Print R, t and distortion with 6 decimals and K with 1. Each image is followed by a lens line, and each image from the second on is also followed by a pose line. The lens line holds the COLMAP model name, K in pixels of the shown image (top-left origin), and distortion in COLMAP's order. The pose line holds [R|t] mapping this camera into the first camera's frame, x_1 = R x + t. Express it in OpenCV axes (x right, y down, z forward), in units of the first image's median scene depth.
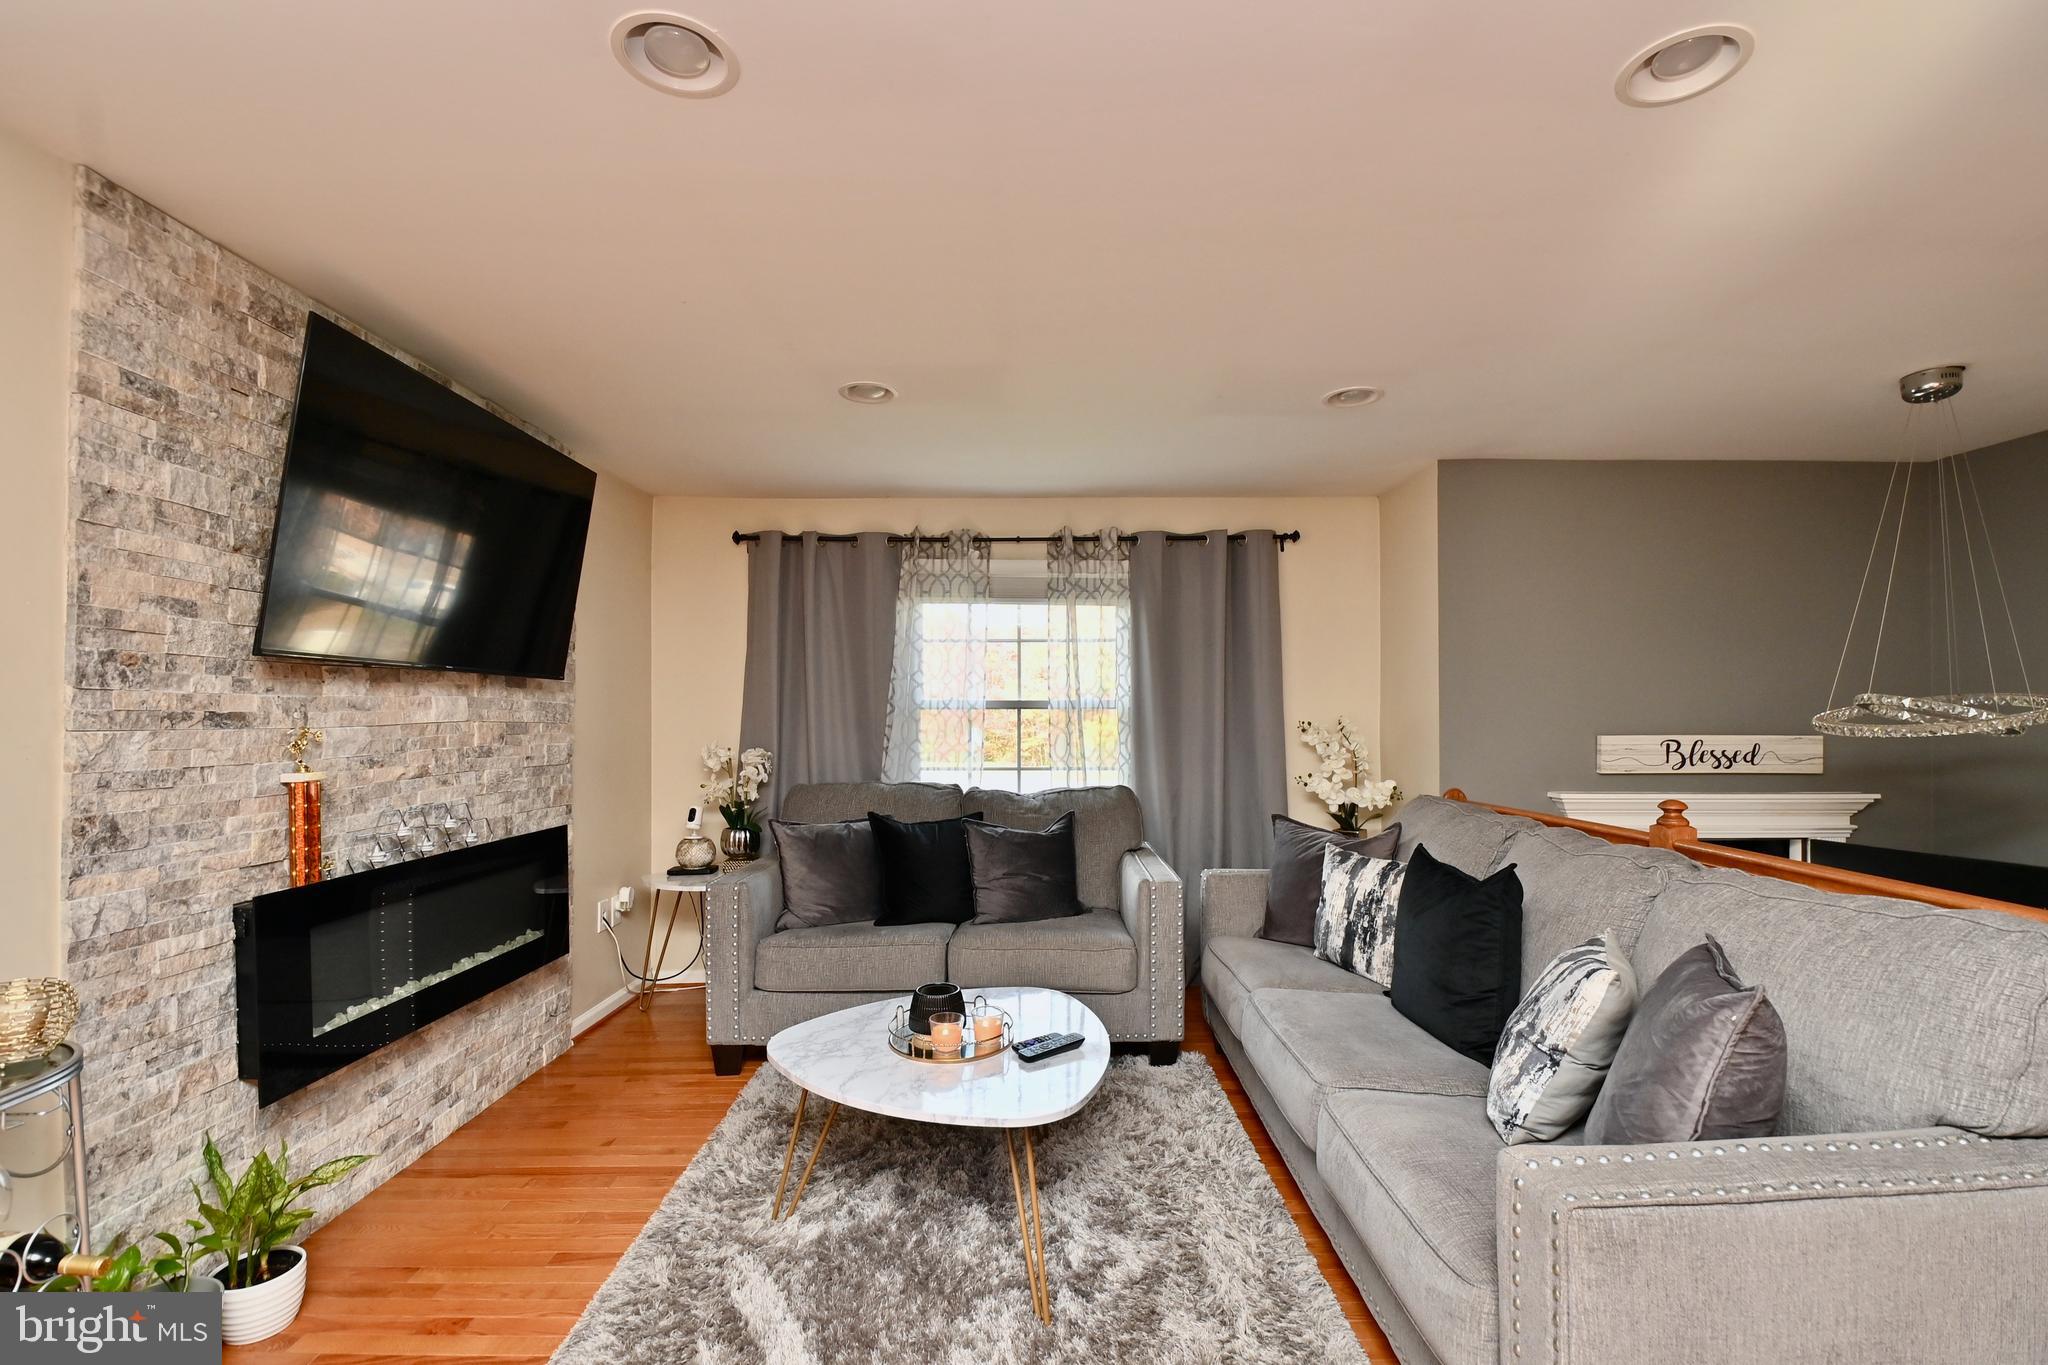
lens RADIAL K [[896.6, 0, 1041.5], [0, 896.6, 712.5], [0, 0, 1]] dist [0.016912, -0.023375]
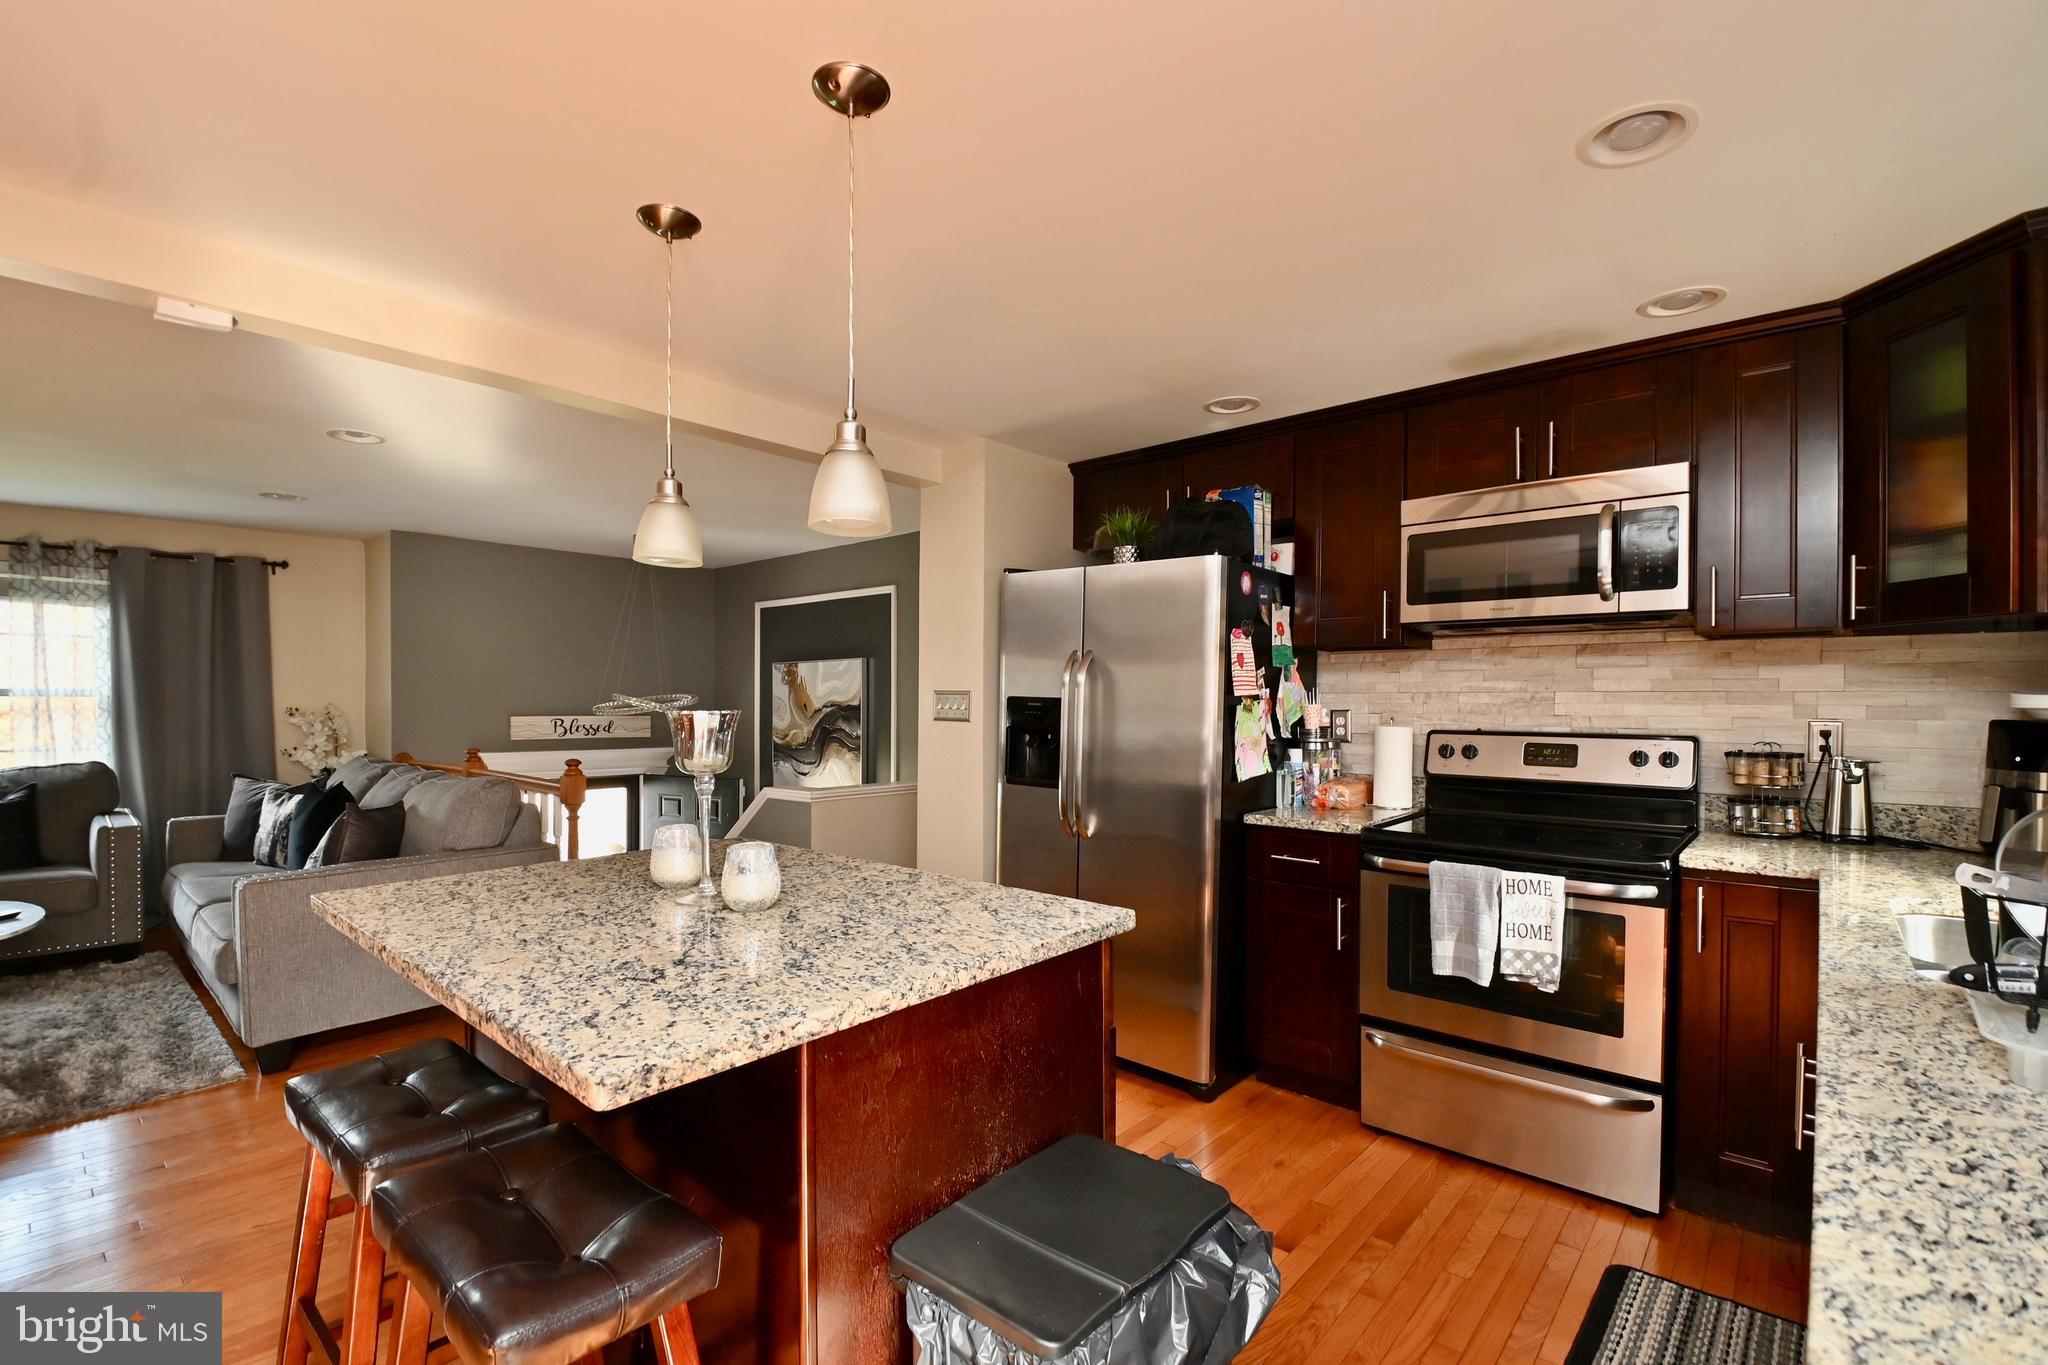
lens RADIAL K [[896.6, 0, 1041.5], [0, 896.6, 712.5], [0, 0, 1]] dist [0.016912, -0.023375]
pose [[0.665143, -0.001396, 0.746715, 0.050736], [-0.007418, 0.999937, 0.008477, -0.002296], [-0.746679, -0.011178, 0.665090, -0.782372]]
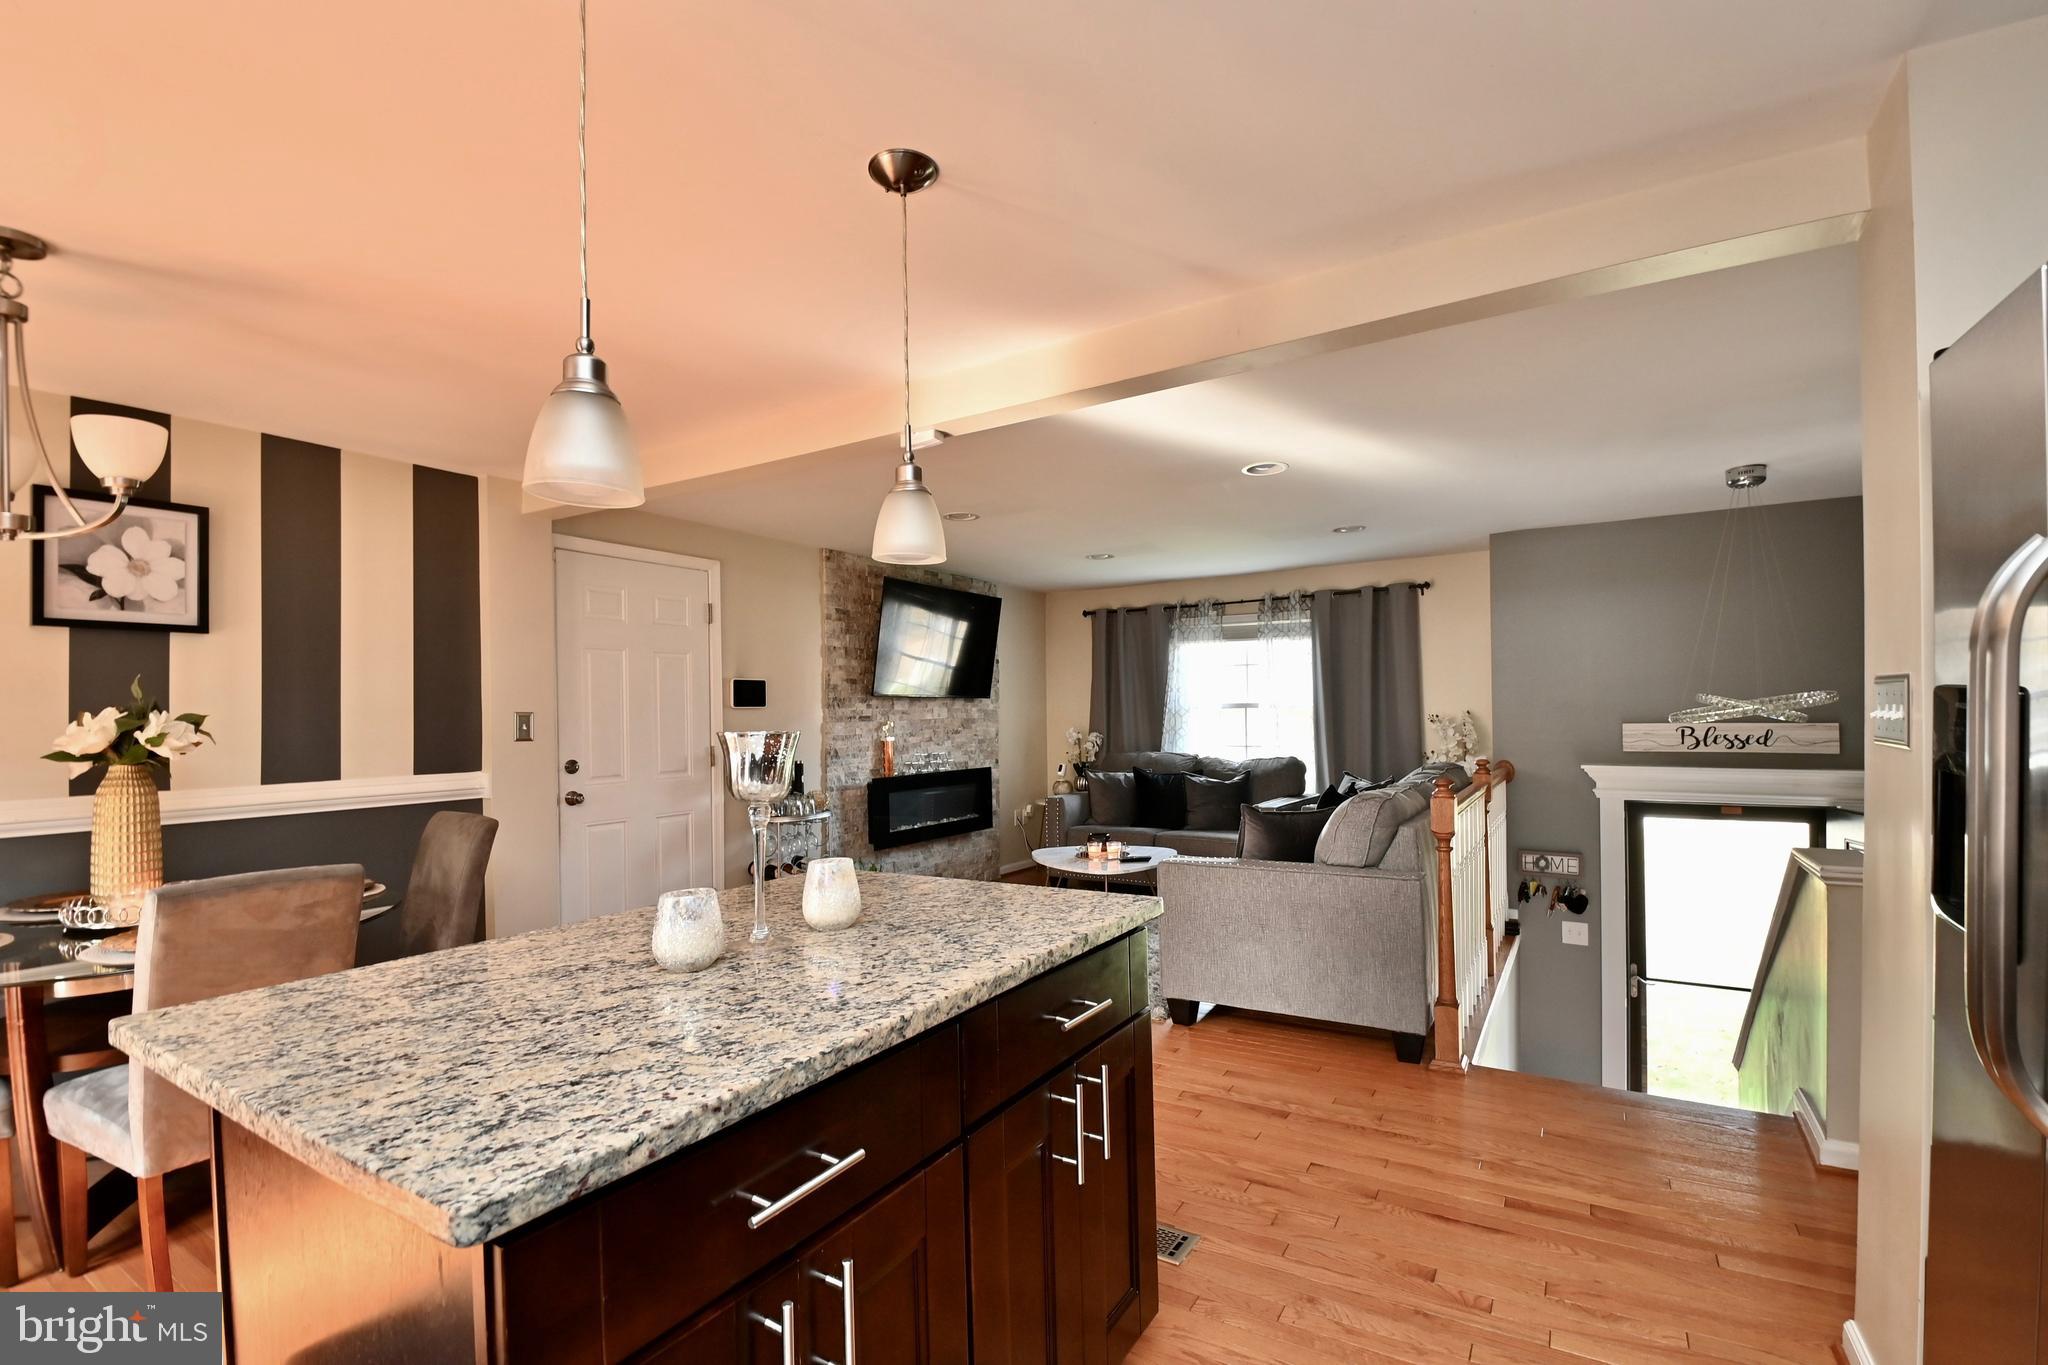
lens RADIAL K [[896.6, 0, 1041.5], [0, 896.6, 712.5], [0, 0, 1]] dist [0.016912, -0.023375]
pose [[0.844266, -0.009366, -0.535843, 0.609367], [0.012837, 0.999914, 0.002749, -0.006049], [0.535771, -0.009200, 0.844313, -0.619749]]
